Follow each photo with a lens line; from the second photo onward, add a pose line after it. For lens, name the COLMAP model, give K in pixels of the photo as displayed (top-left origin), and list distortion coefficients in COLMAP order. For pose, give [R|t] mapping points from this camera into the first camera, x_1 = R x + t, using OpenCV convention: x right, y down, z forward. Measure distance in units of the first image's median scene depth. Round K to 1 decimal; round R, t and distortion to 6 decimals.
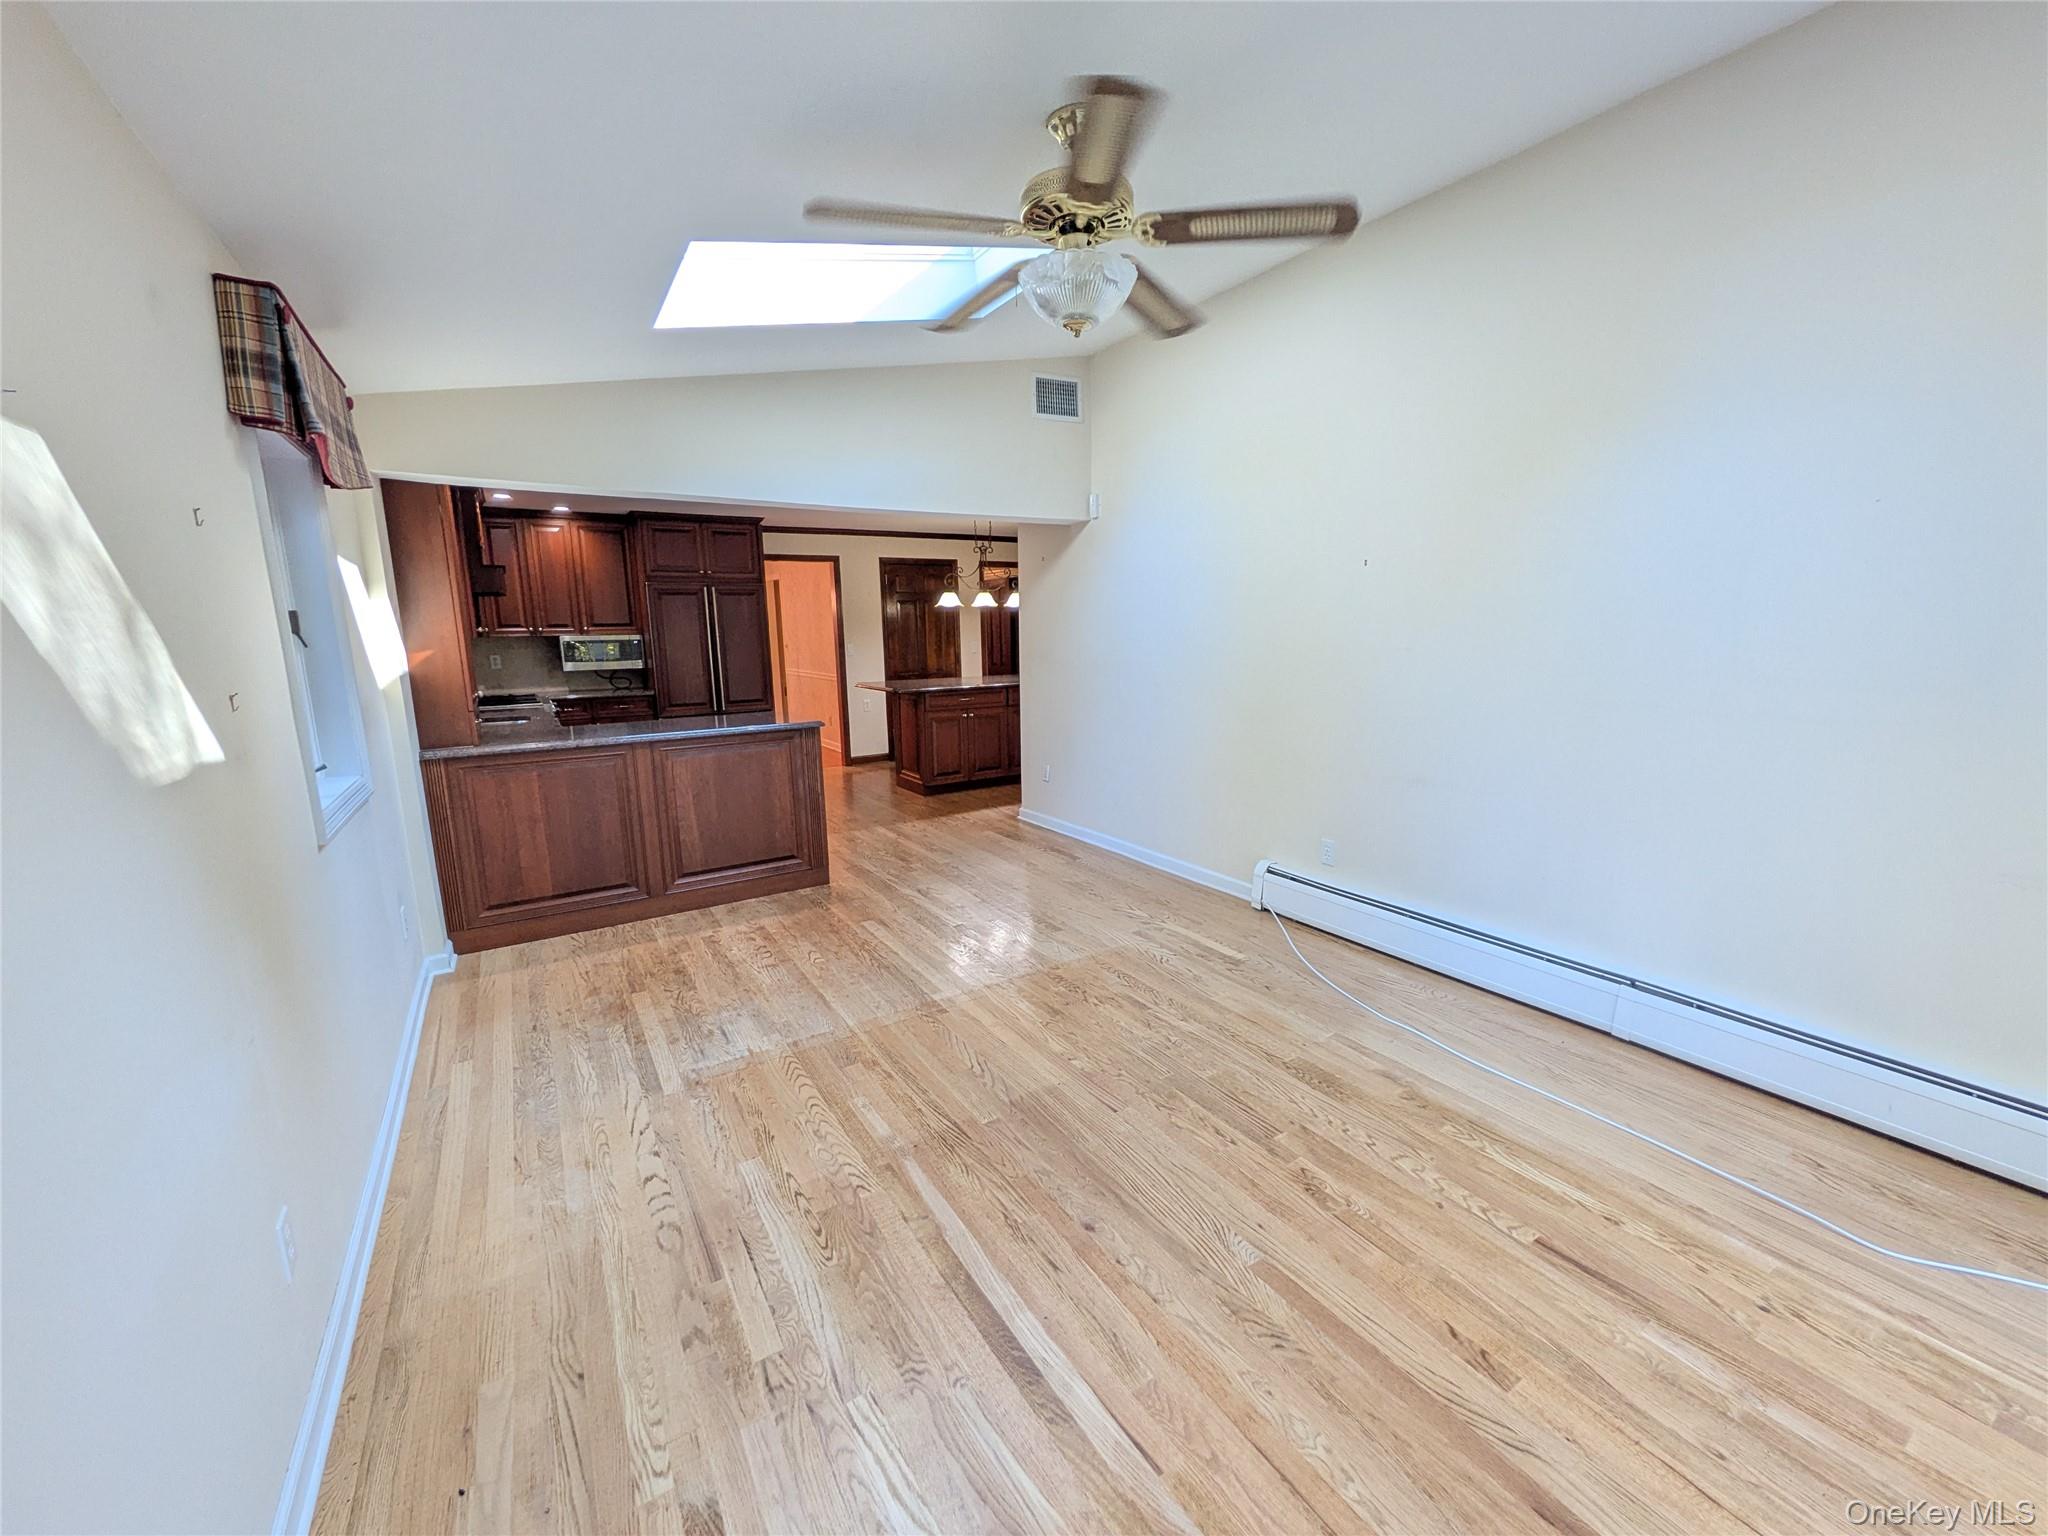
lens RADIAL K [[813.2, 0, 1031.9], [0, 813.2, 757.6], [0, 0, 1]] dist [-0.004056, -0.000392]
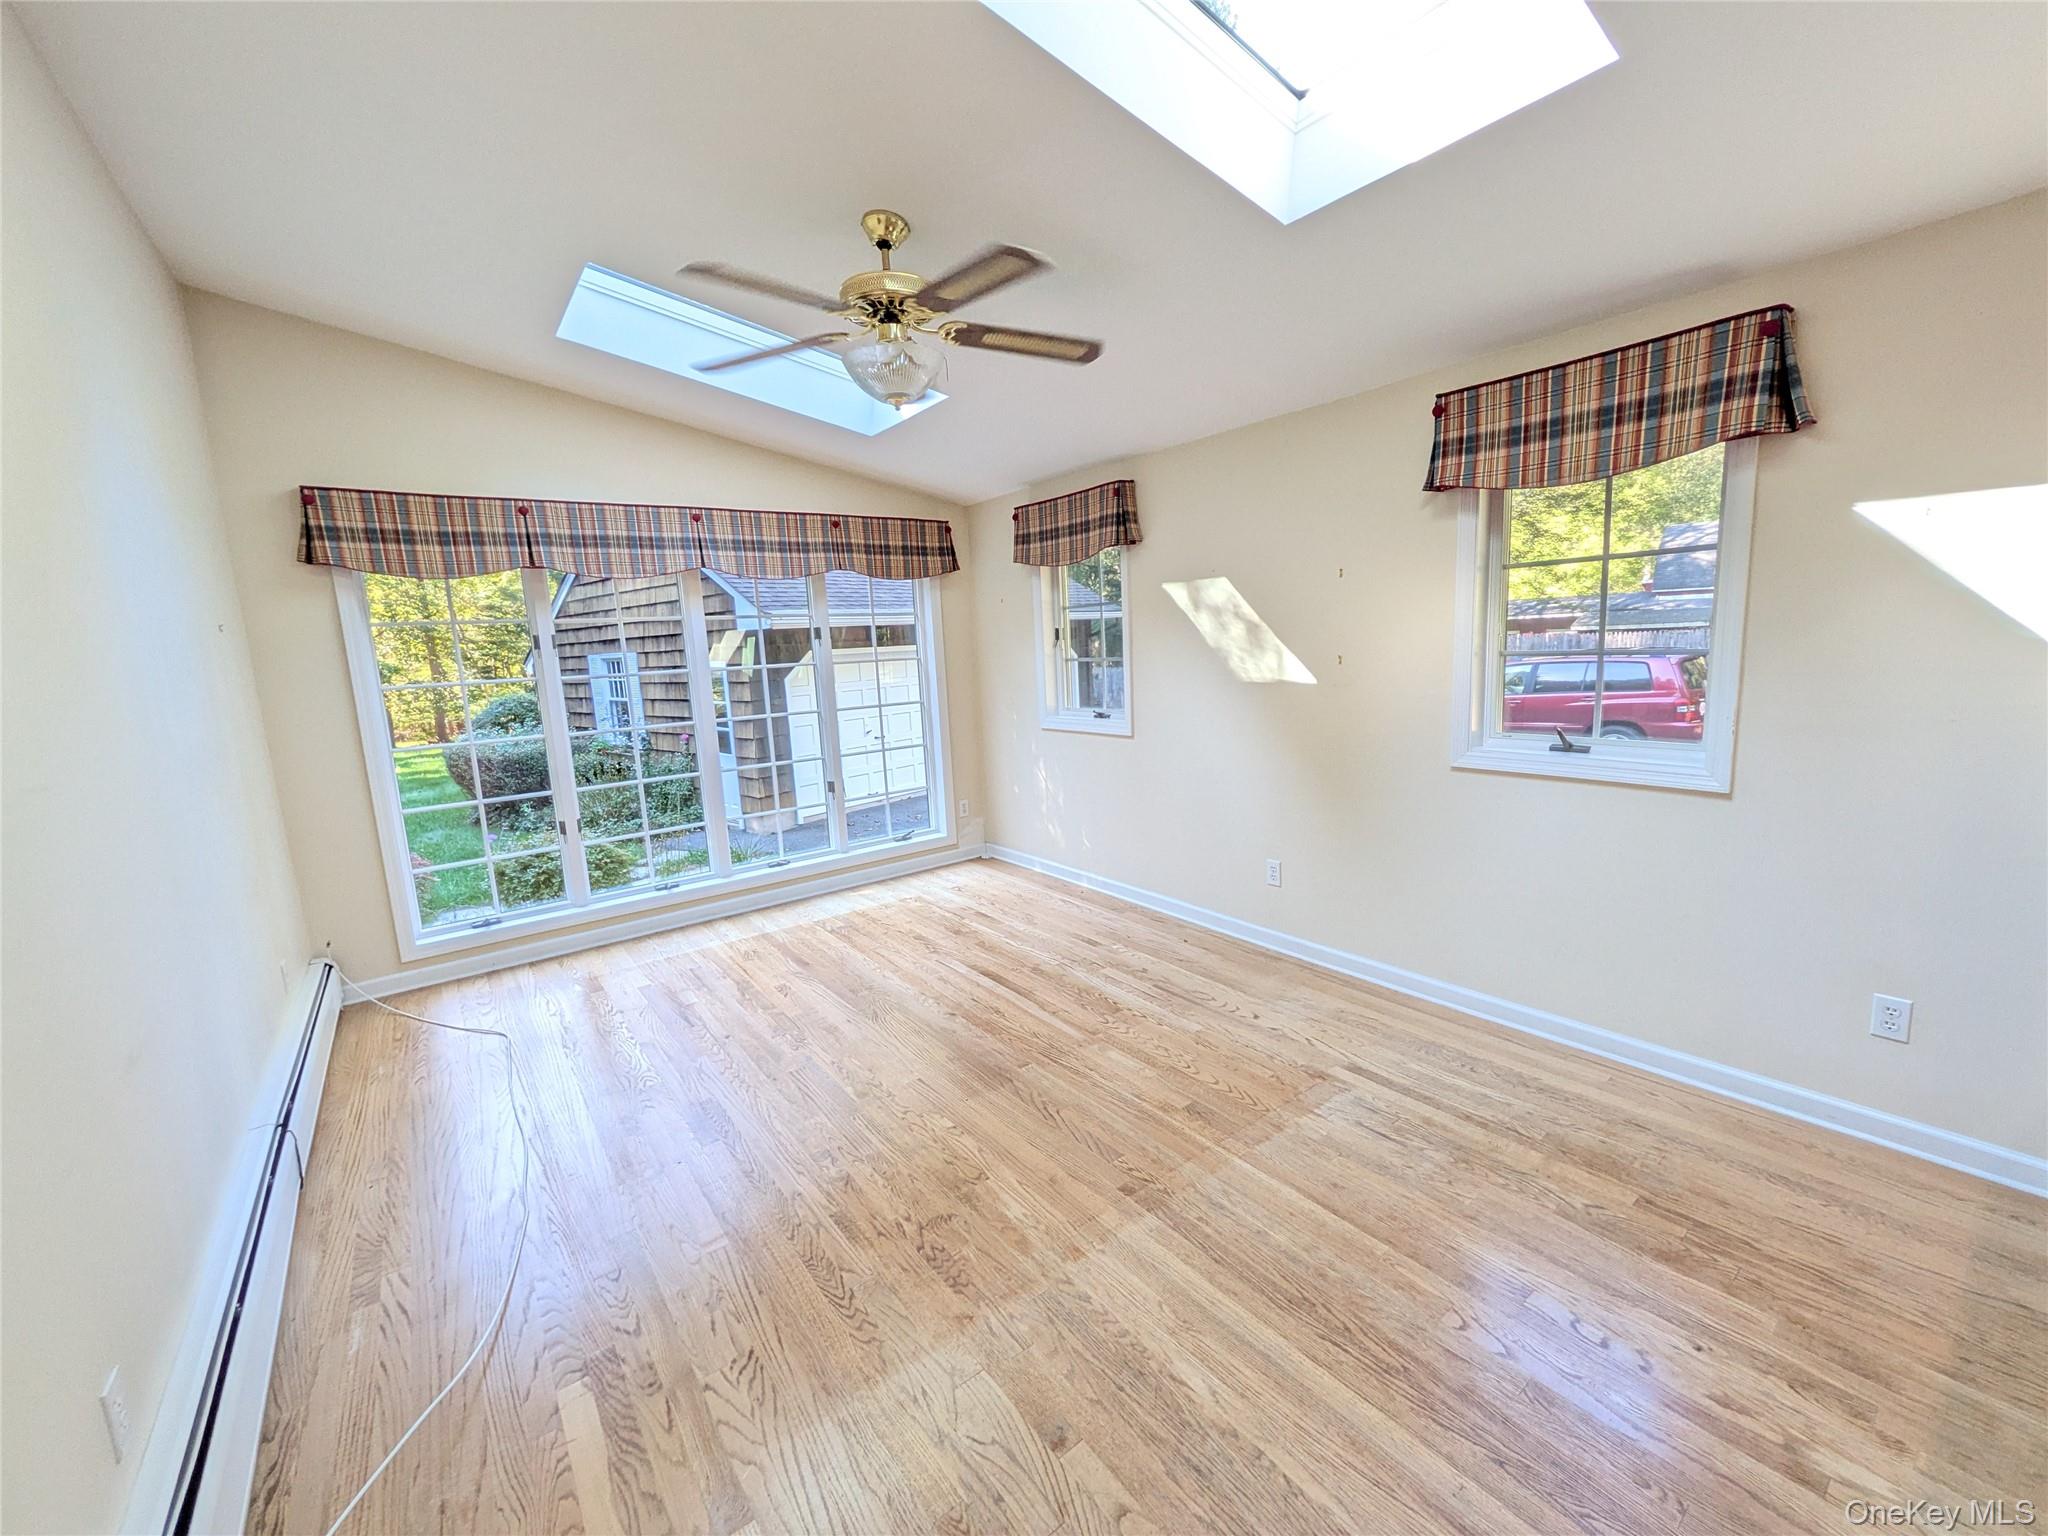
lens RADIAL K [[813.2, 0, 1023.4], [0, 813.2, 778.4], [0, 0, 1]] dist [-0.004056, -0.000392]
pose [[-0.994671, 0.080304, -0.064656, -0.003631], [0.054617, 0.942339, 0.330173, -0.315343], [0.087442, 0.324882, -0.941704, 1.846387]]
